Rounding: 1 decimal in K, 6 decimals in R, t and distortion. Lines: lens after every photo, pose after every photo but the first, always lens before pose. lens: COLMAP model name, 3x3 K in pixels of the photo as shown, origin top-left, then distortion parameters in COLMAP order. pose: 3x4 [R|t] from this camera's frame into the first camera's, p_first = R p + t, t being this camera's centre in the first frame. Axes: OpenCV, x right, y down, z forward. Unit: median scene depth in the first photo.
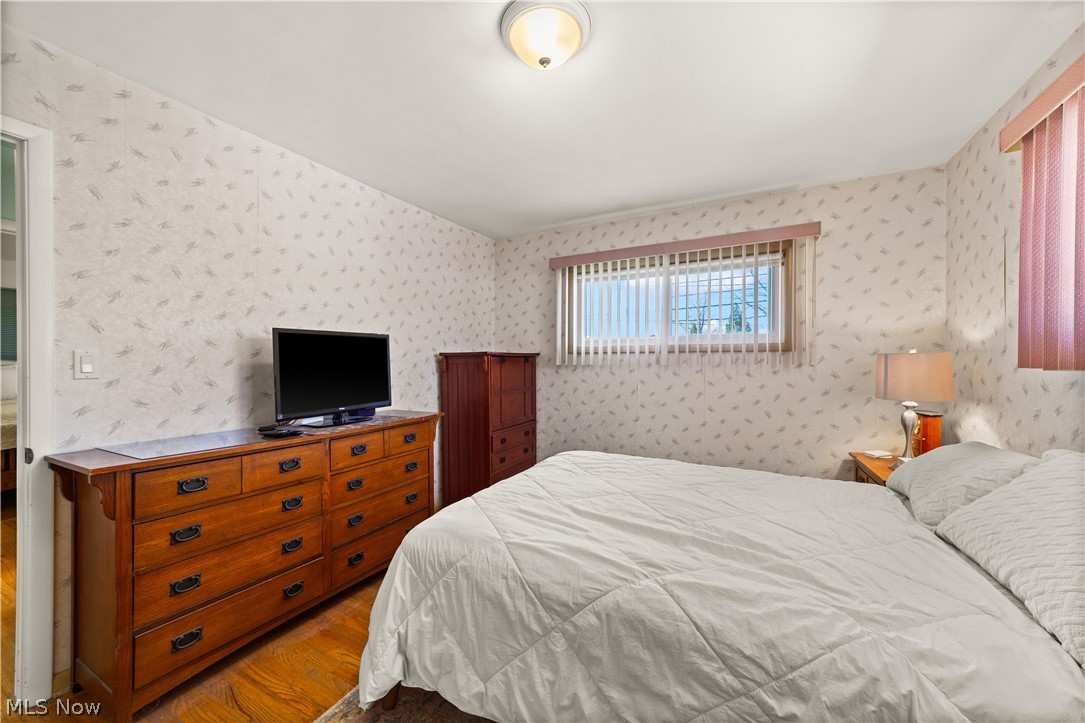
lens RADIAL K [[419.9, 0, 538.8], [0, 419.9, 370.7], [0, 0, 1]] dist [-0.001875, 0.000187]
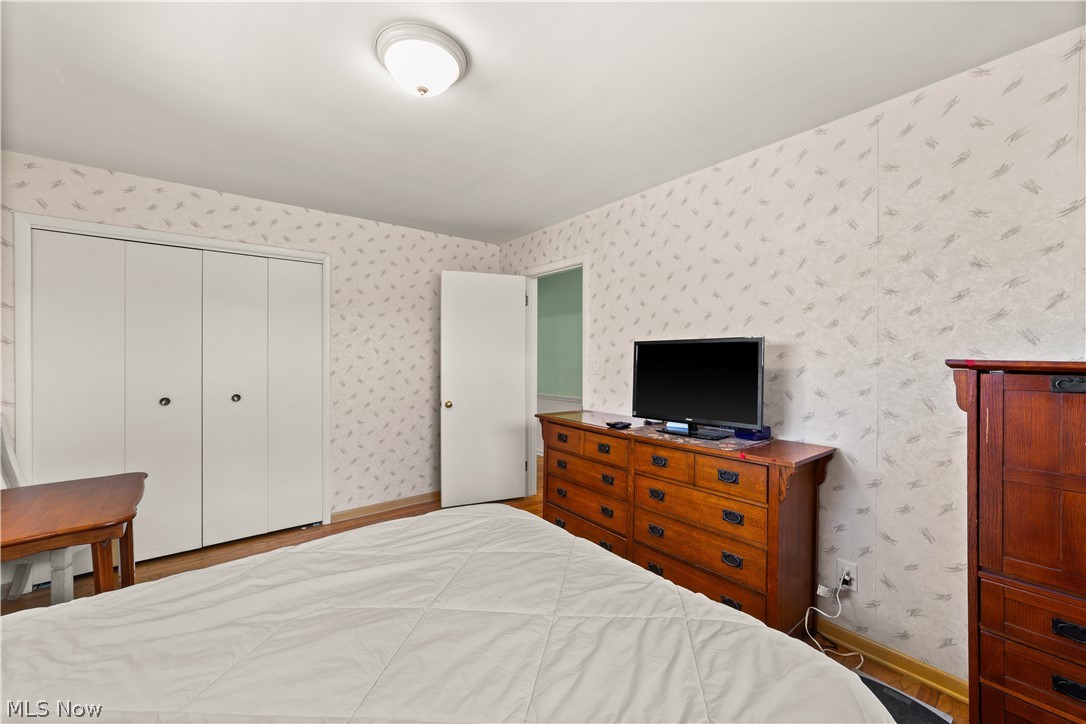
lens RADIAL K [[416.0, 0, 543.0], [0, 416.0, 362.0], [0, 0, 1]] dist [-0.000520, 0.000241]
pose [[-0.394309, 0.000621, -0.918978, 0.558846], [-0.038775, 0.999098, 0.017312, -0.045570], [0.918160, 0.042459, -0.393929, 1.128616]]
